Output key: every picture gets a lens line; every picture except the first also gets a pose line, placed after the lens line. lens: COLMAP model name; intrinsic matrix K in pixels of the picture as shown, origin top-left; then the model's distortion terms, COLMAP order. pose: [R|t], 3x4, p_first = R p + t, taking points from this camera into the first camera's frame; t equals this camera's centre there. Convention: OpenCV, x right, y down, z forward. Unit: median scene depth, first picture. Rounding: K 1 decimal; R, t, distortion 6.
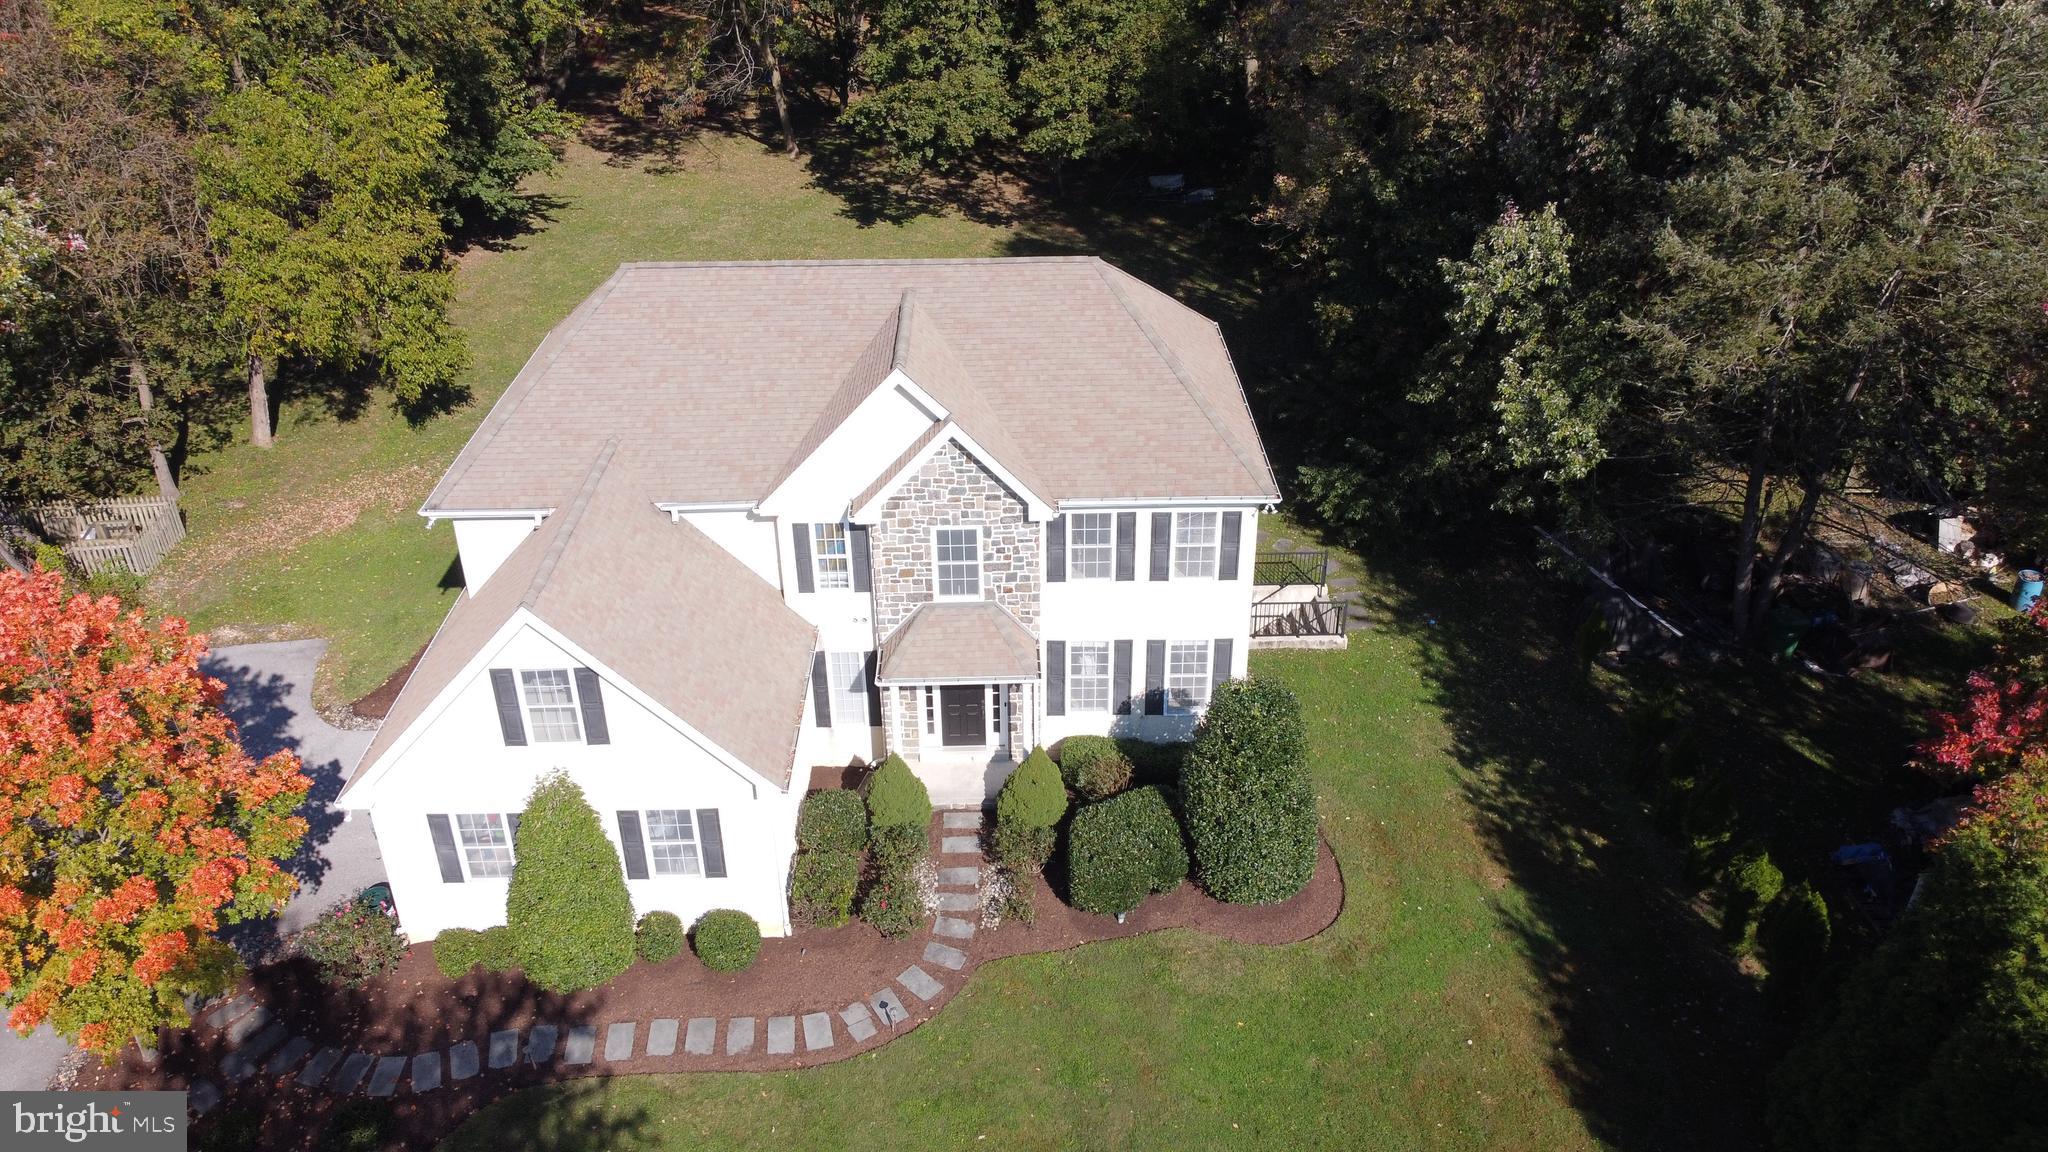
lens RADIAL K [[1515.6, 0, 1028.8], [0, 1515.6, 572.0], [0, 0, 1]] dist [0.016961, -0.043990]
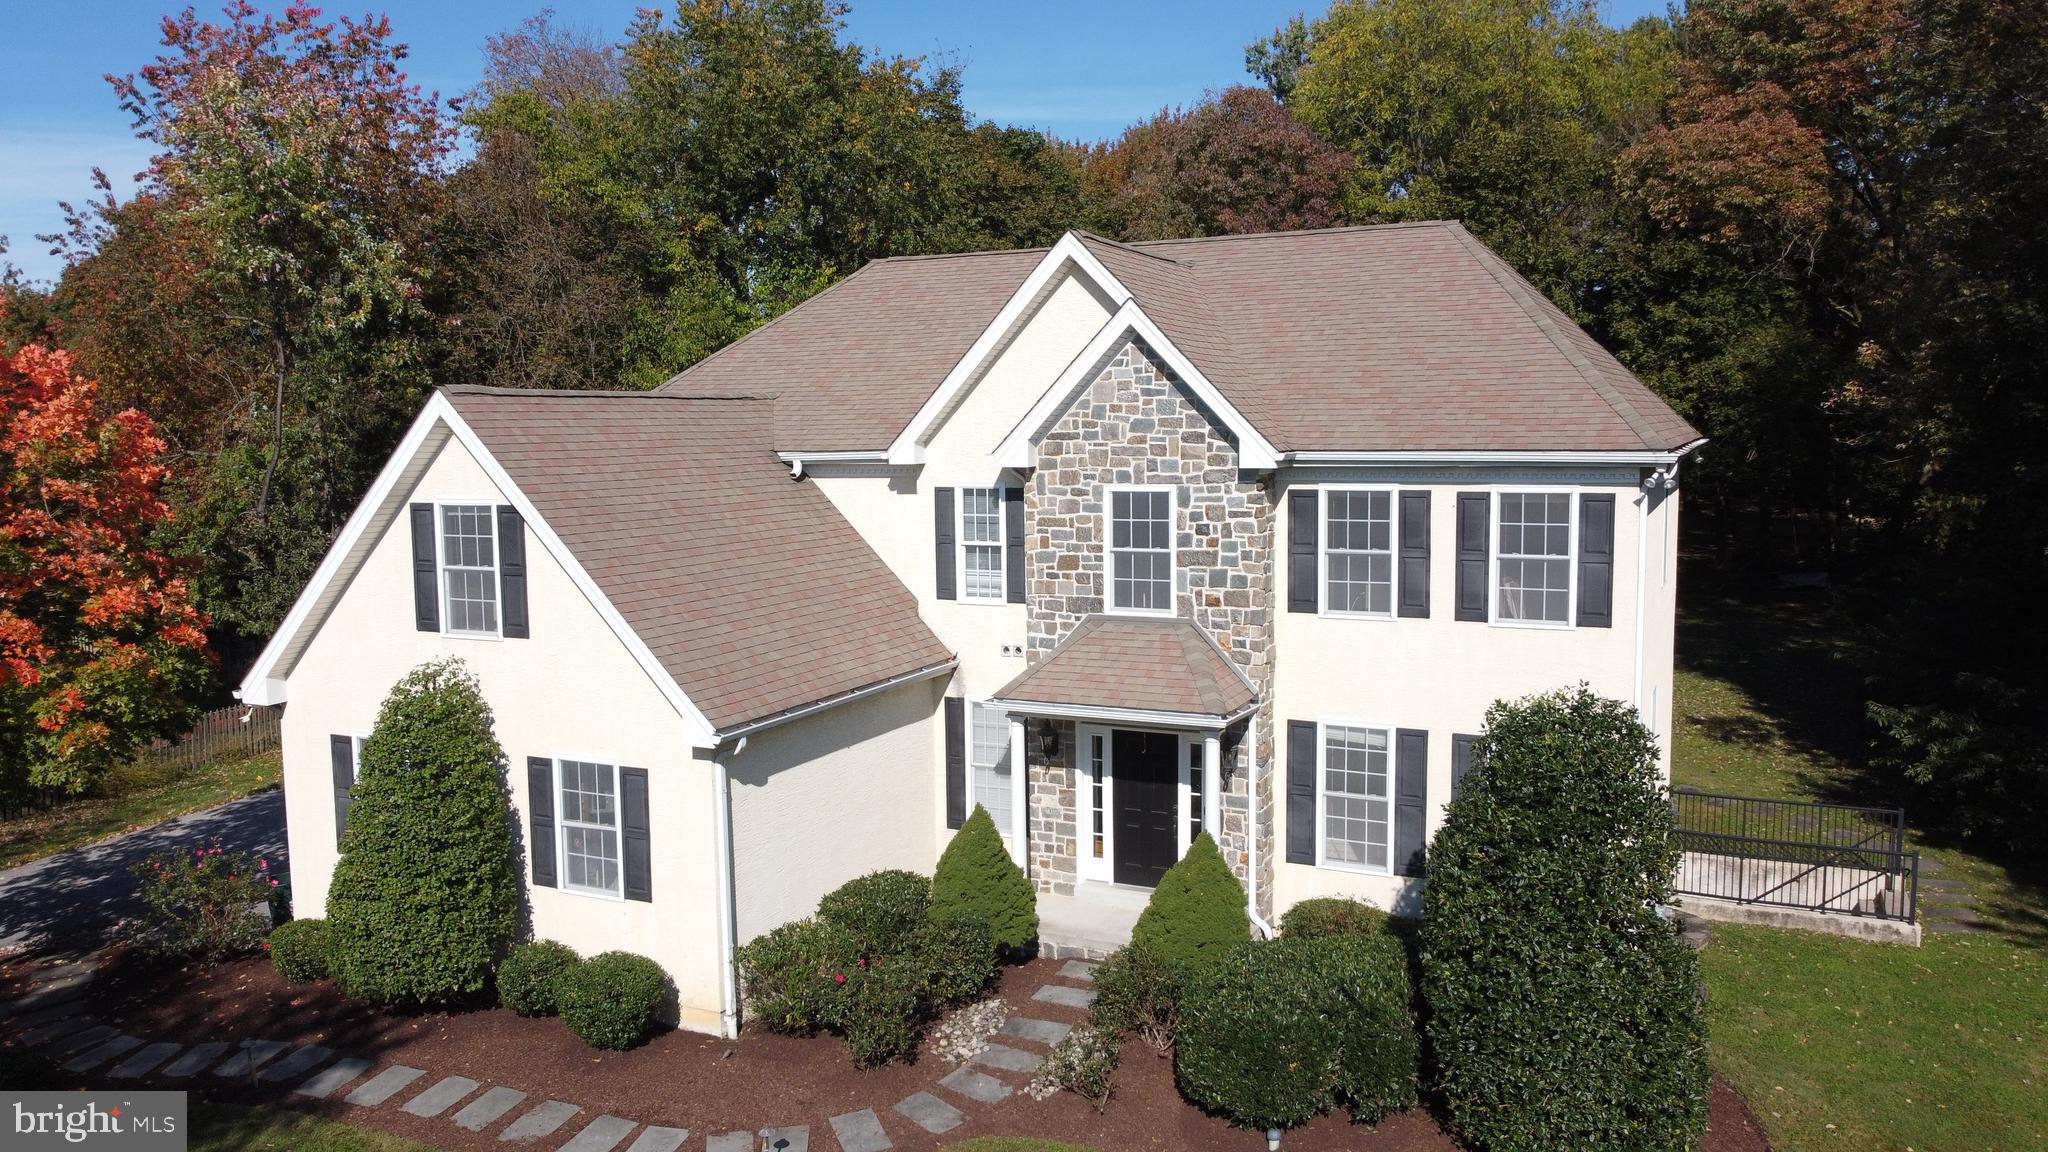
lens RADIAL K [[1519.3, 0, 1024.0], [0, 1519.3, 576.0], [0, 0, 1]] dist [0.015498, -0.038654]
pose [[0.892089, 0.042641, -0.449844, 0.203265], [-0.215300, 0.915376, -0.340194, 0.237987], [0.397270, 0.400335, 0.825778, 0.441149]]
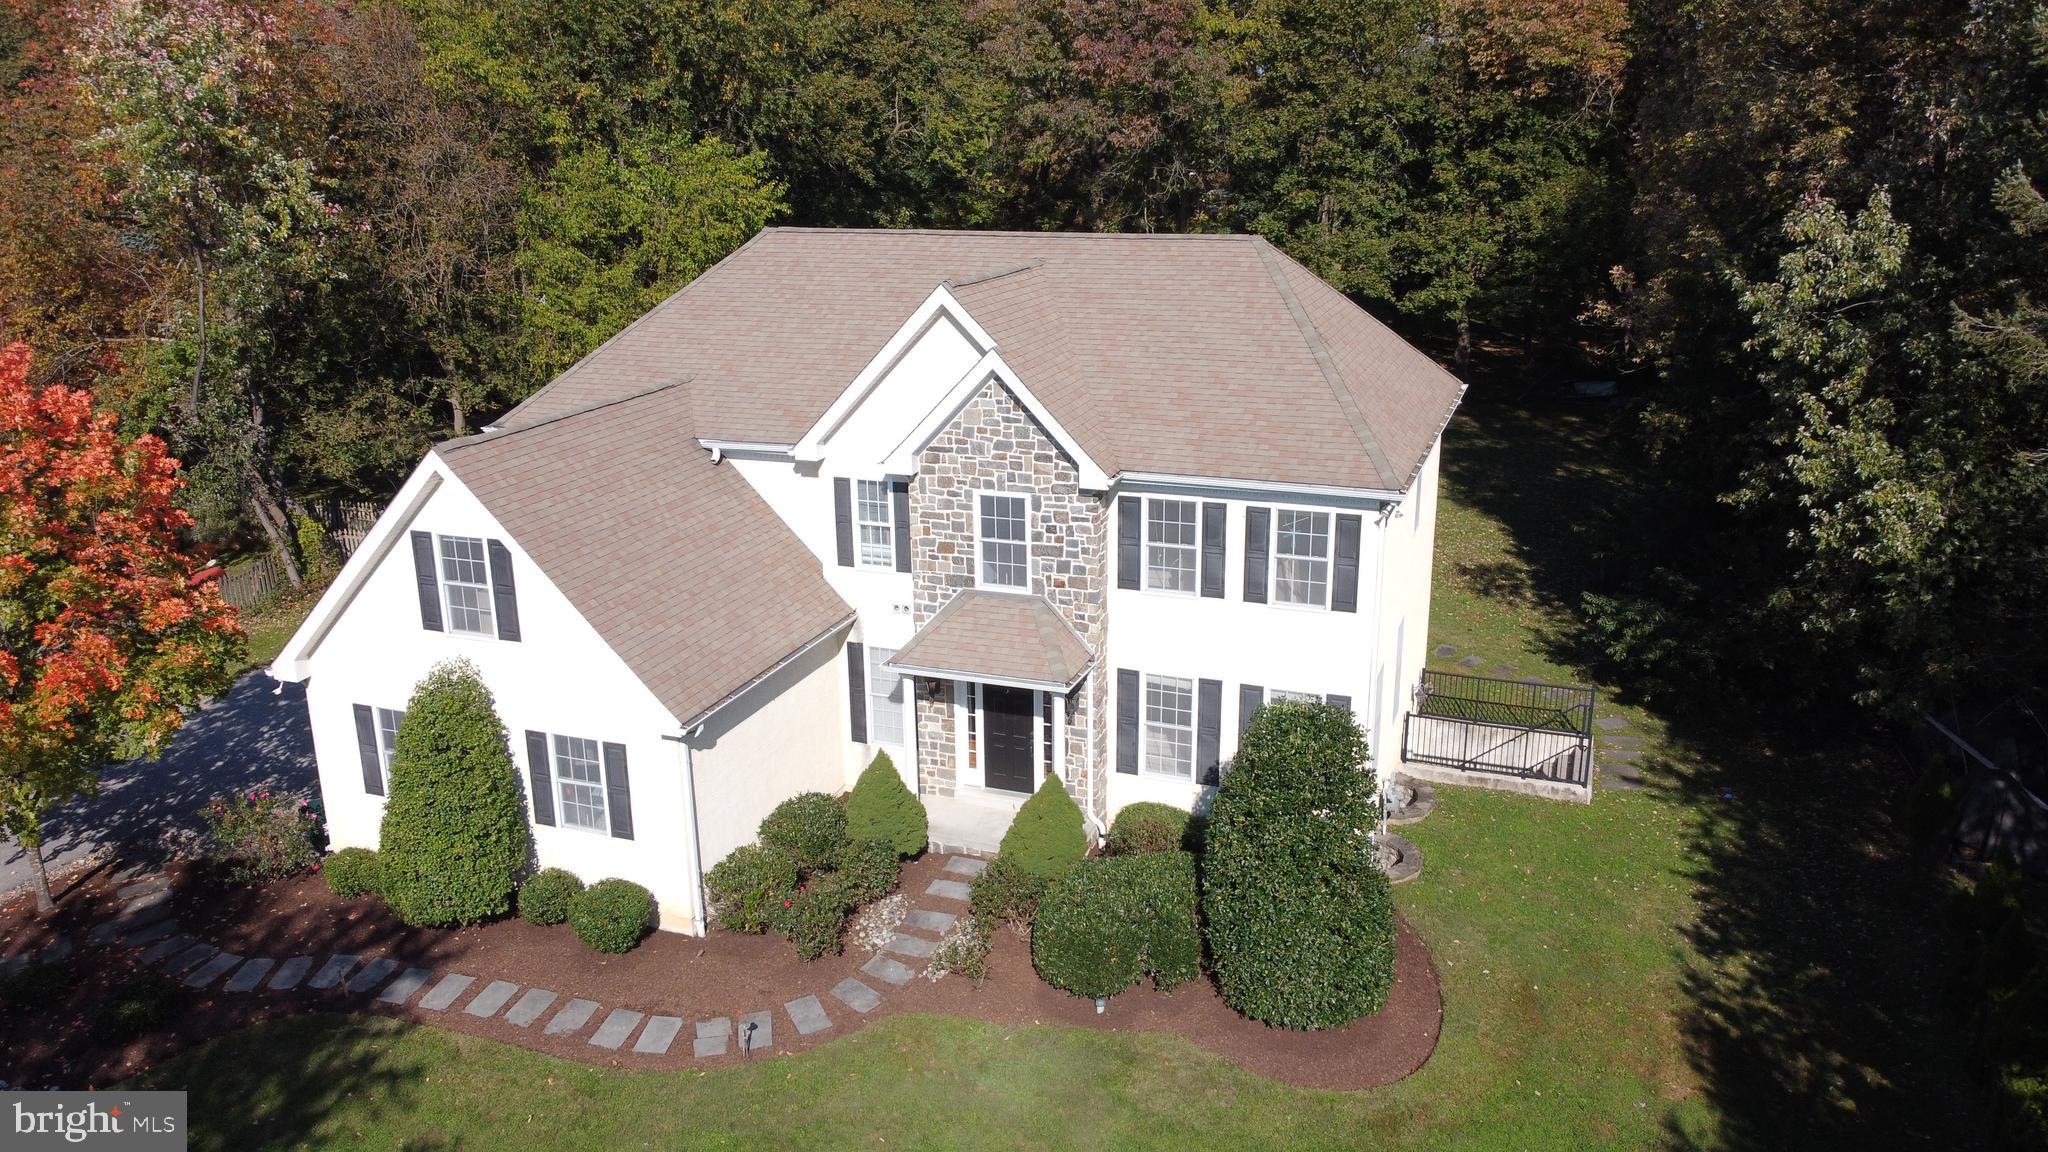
lens RADIAL K [[1519.3, 0, 1024.0], [0, 1519.3, 576.0], [0, 0, 1]] dist [0.015498, -0.038654]
pose [[0.929356, 0.104269, -0.354155, 0.258450], [-0.176026, 0.968376, -0.176812, 0.156531], [0.324519, 0.226662, 0.918320, 0.246481]]
